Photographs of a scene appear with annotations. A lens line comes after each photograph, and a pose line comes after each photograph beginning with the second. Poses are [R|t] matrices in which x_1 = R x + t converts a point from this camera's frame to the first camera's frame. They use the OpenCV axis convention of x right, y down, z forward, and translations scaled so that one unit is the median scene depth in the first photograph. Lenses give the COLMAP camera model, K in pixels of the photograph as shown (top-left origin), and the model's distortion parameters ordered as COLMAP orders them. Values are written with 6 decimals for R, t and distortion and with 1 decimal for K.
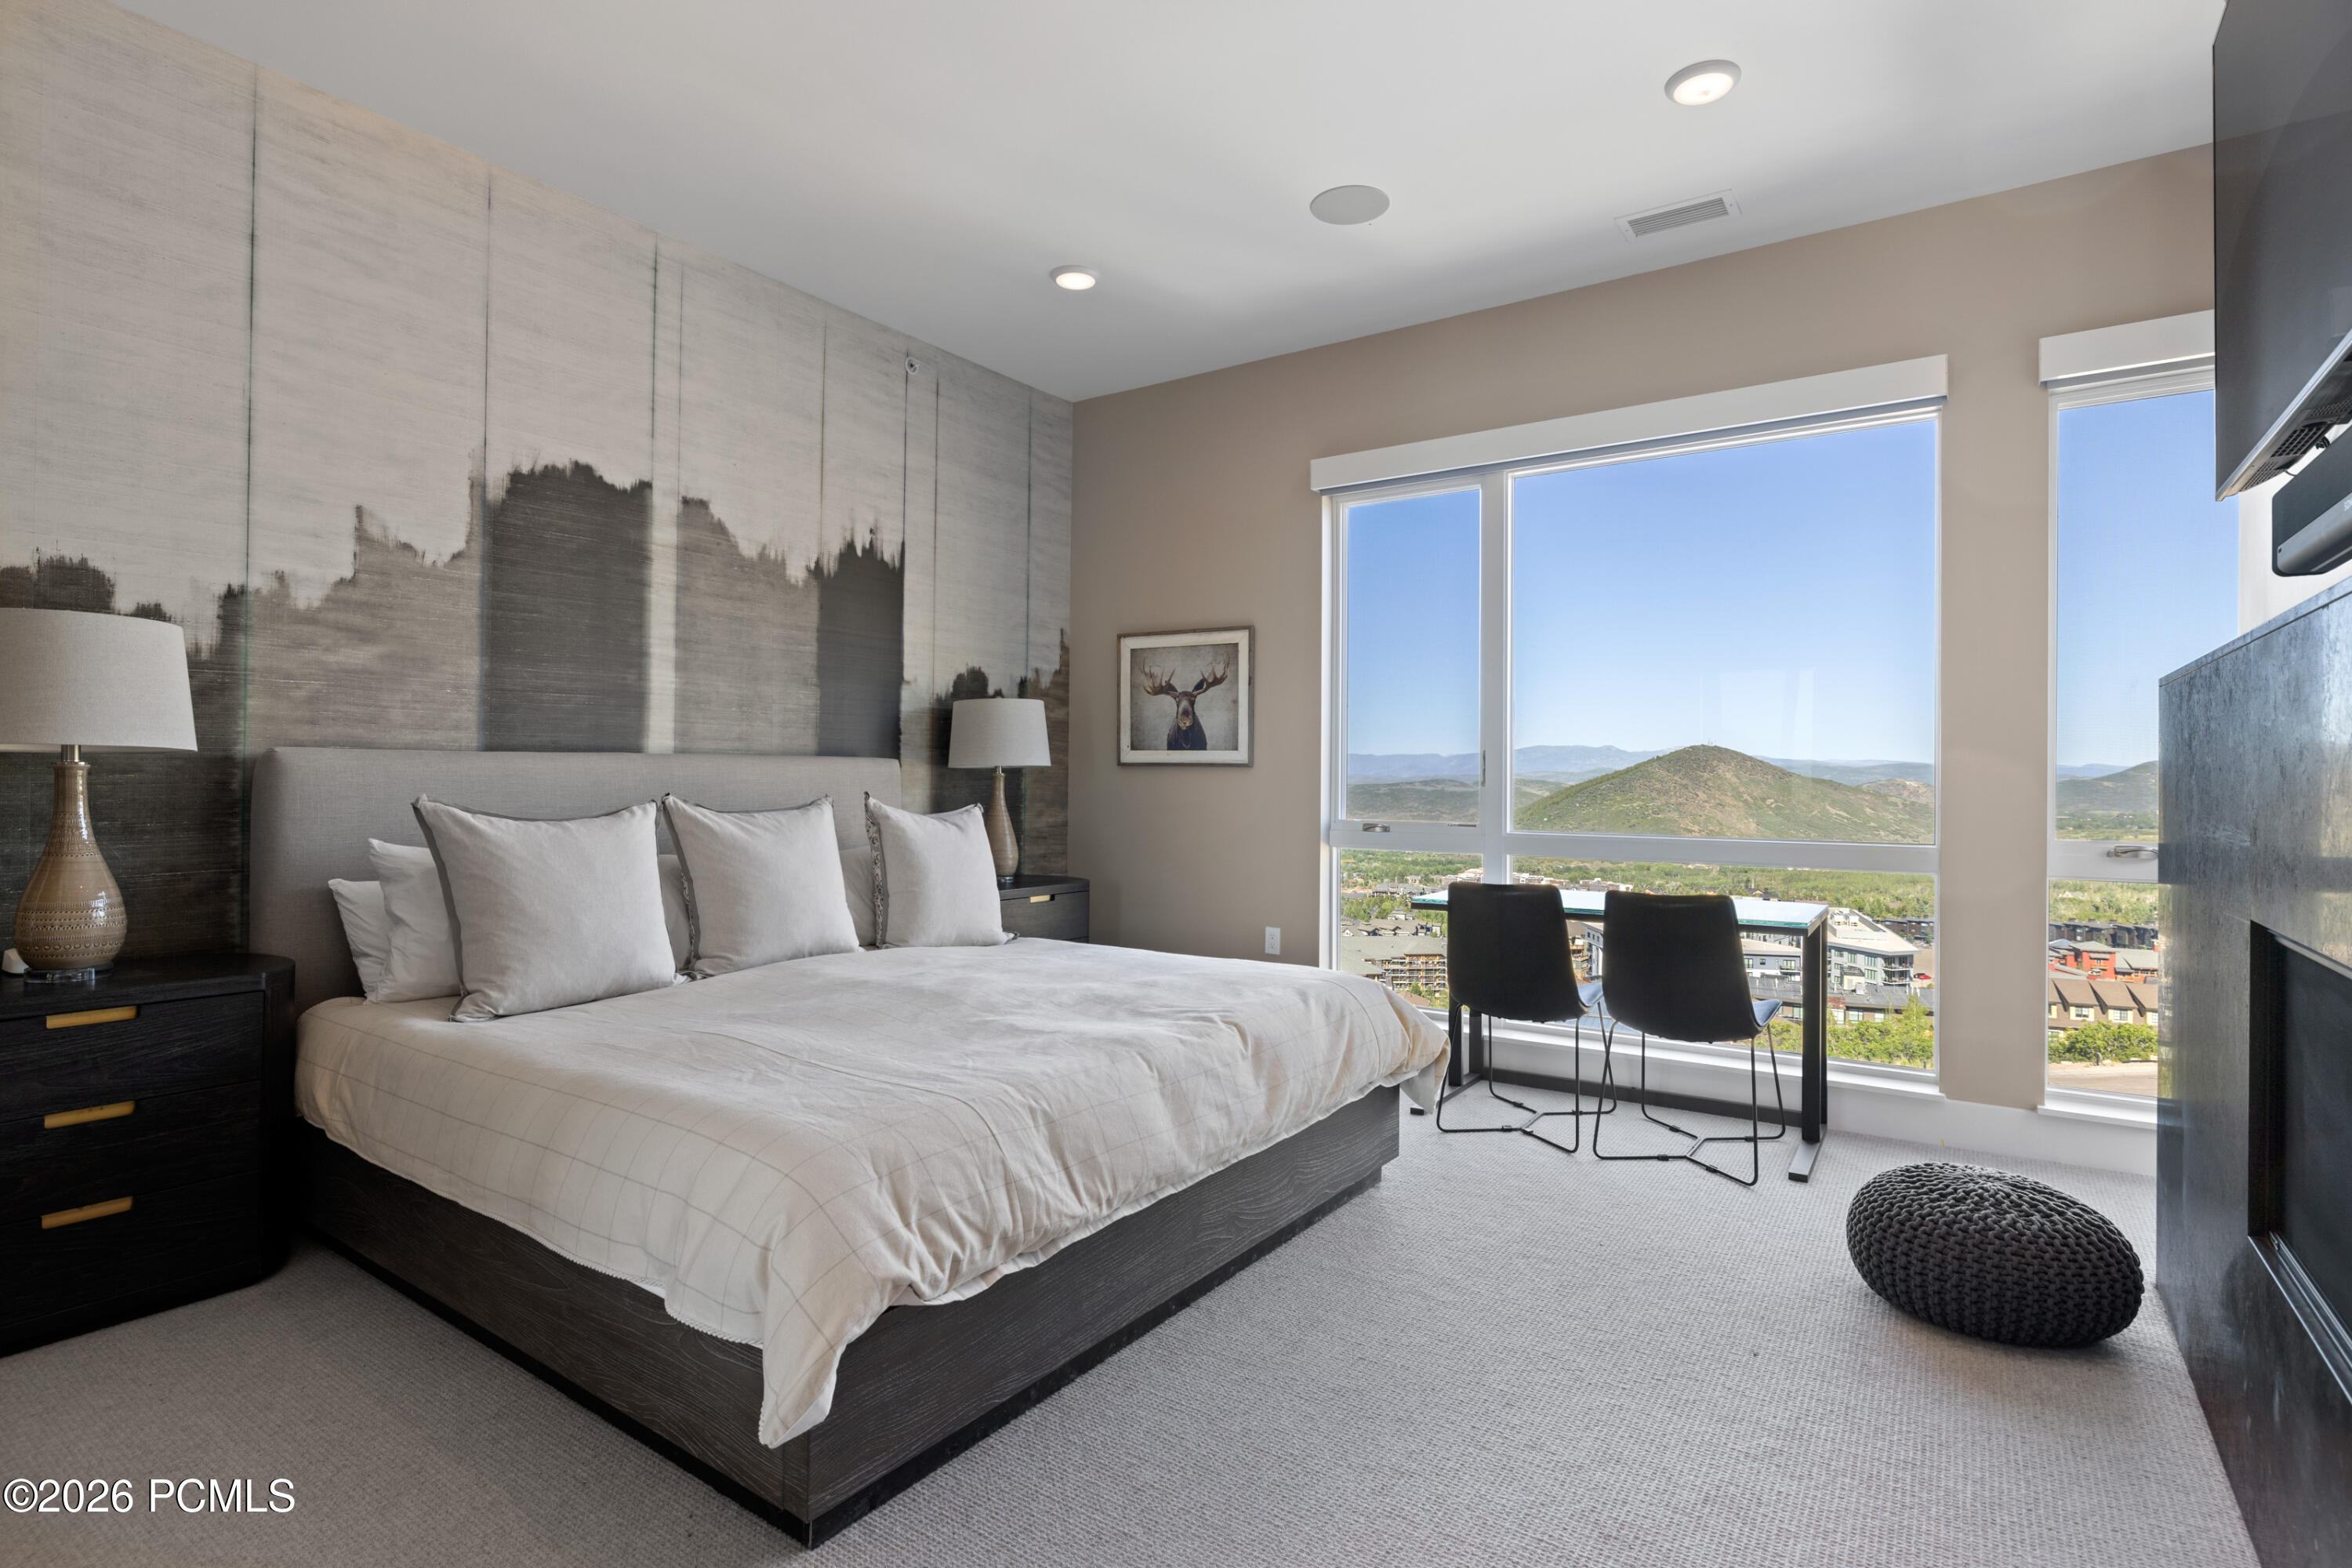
lens RADIAL K [[1174.6, 0, 1169.7], [0, 1174.6, 775.7], [0, 0, 1]] dist [-0.004525, 0.000031]
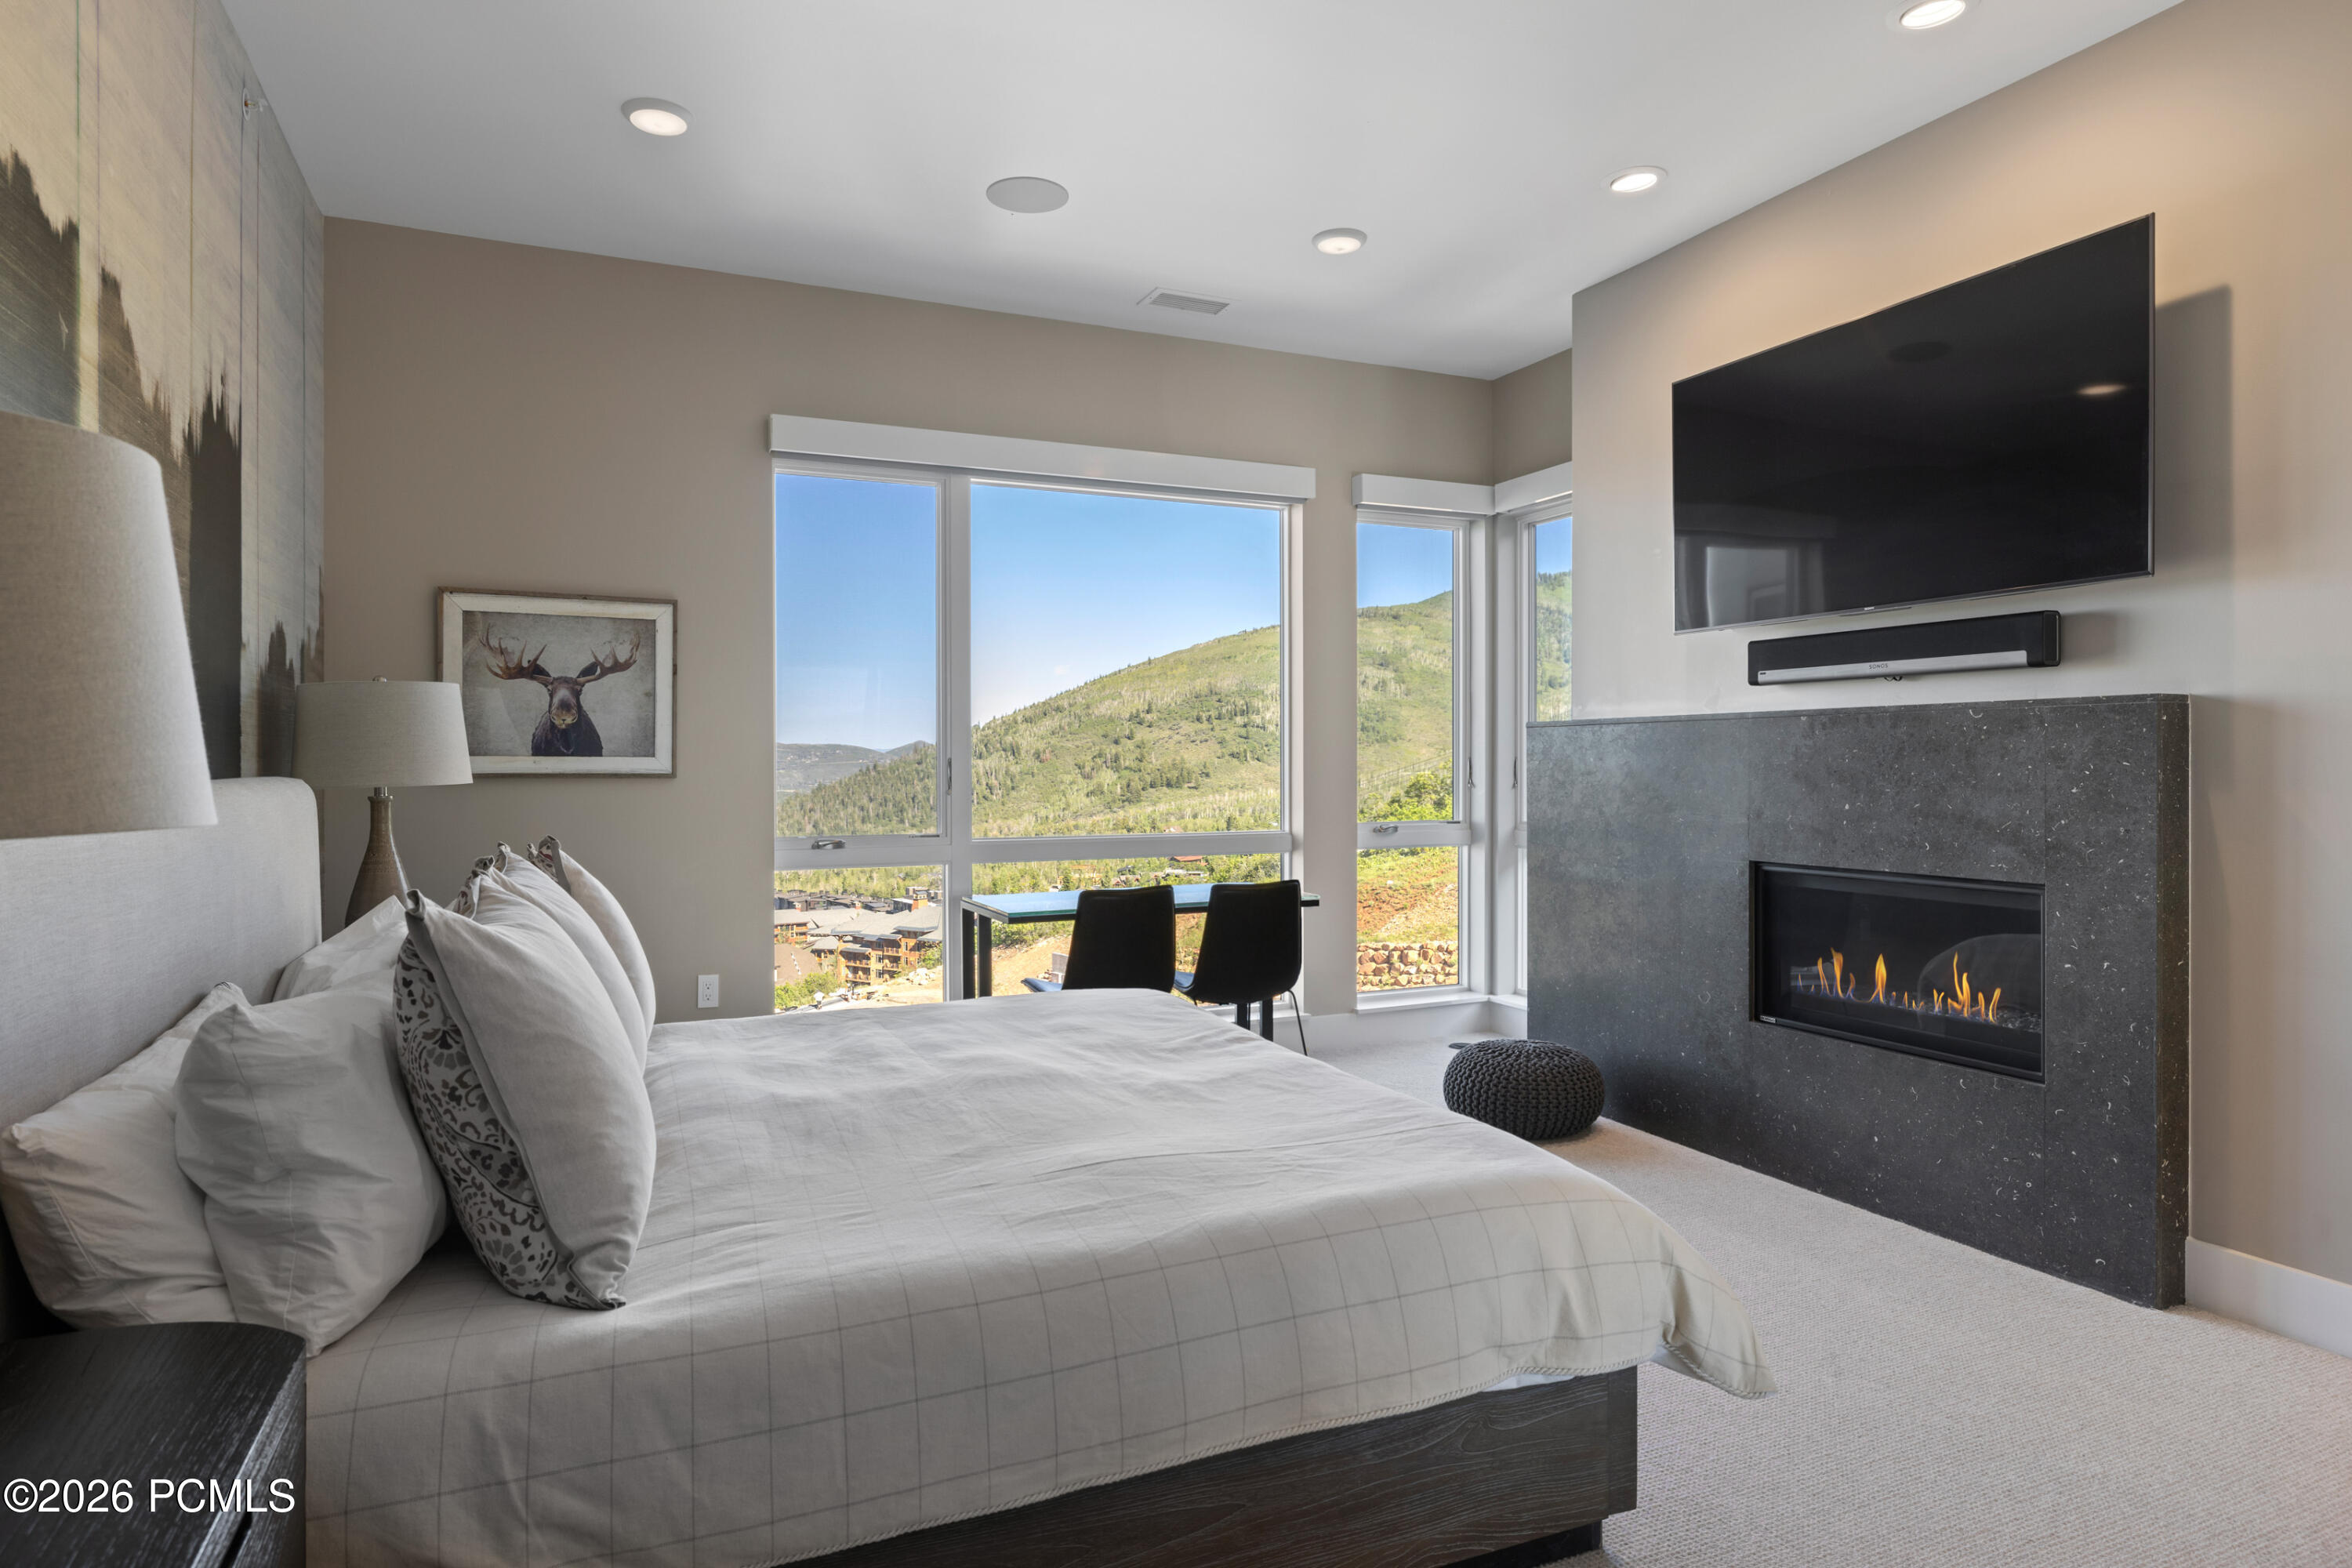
lens RADIAL K [[1326.1, 0, 1172.4], [0, 1326.1, 772.1], [0, 0, 1]] dist [0.006096, -0.000825]
pose [[0.511407, -0.015809, 0.859193, -0.955007], [0.006462, 0.999873, 0.014552, -0.039859], [-0.859315, -0.001890, 0.511444, 0.450810]]
